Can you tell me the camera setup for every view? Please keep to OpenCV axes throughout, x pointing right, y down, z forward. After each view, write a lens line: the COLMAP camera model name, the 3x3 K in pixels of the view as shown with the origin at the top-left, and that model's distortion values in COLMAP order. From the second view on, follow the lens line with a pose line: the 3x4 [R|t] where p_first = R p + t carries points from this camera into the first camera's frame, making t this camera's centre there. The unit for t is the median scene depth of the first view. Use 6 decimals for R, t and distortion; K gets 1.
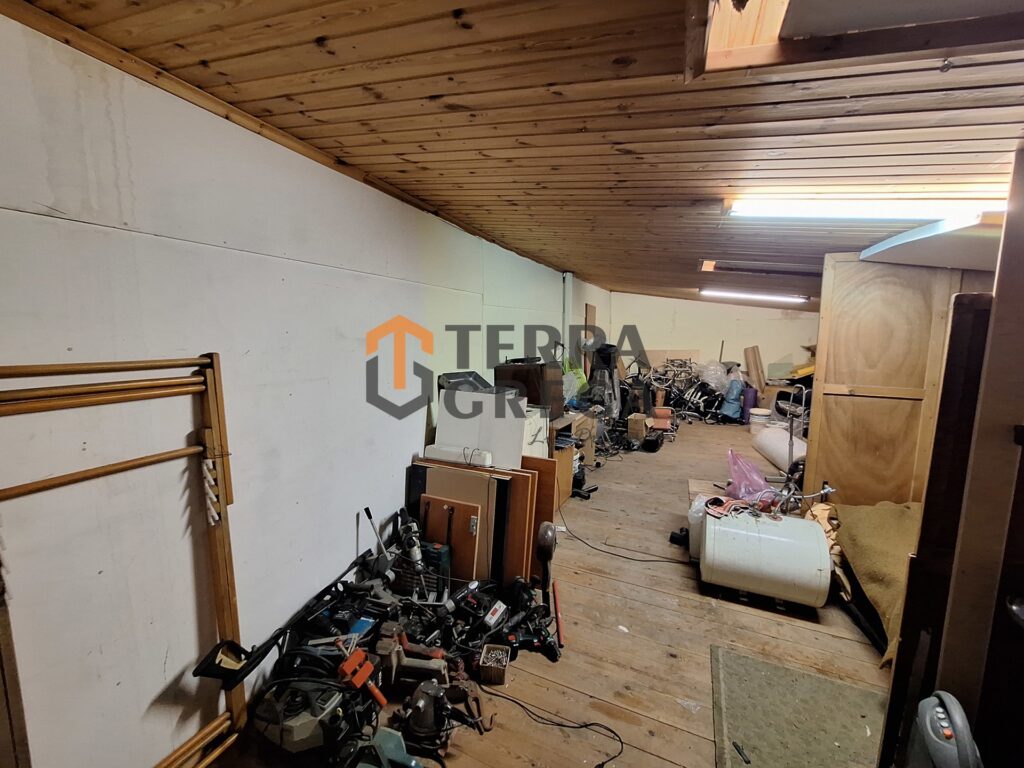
lens RADIAL K [[398.2, 0, 512.0], [0, 398.2, 384.0], [0, 0, 1]] dist [0.000411, -0.000008]
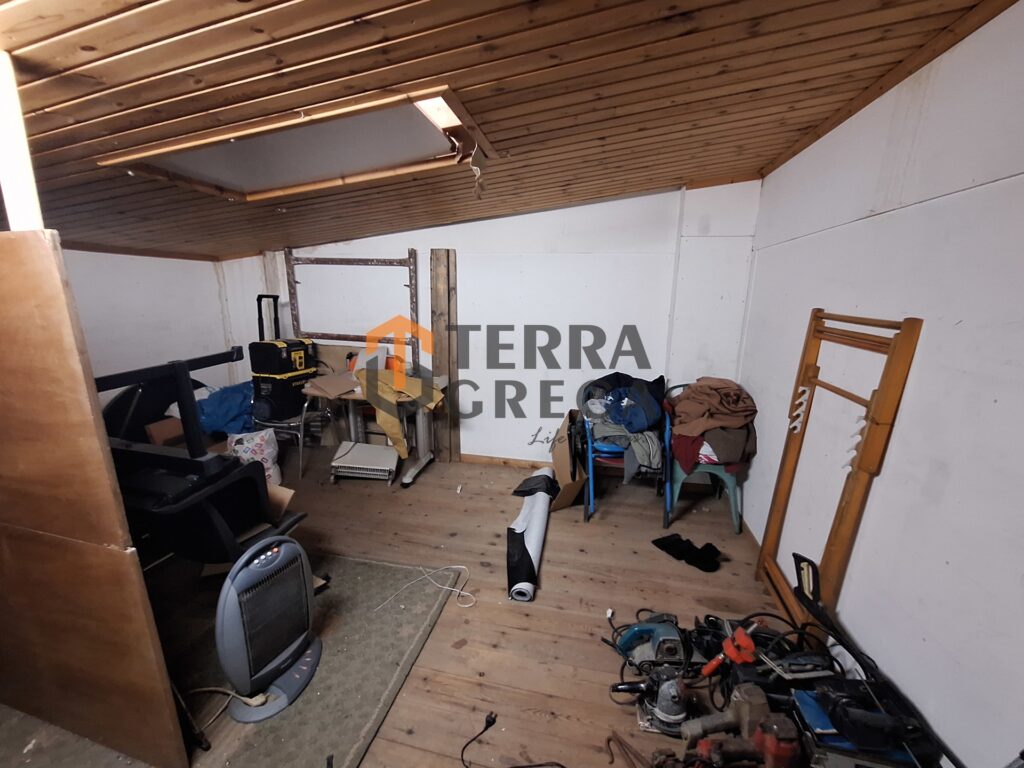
lens RADIAL K [[398.2, 0, 512.0], [0, 398.2, 384.0], [0, 0, 1]] dist [0.000411, -0.000008]
pose [[-0.980196, 0.024399, -0.196519, 0.383803], [-0.052773, 0.924308, 0.377981, -0.249739], [0.190866, 0.380867, -0.904716, 1.793660]]
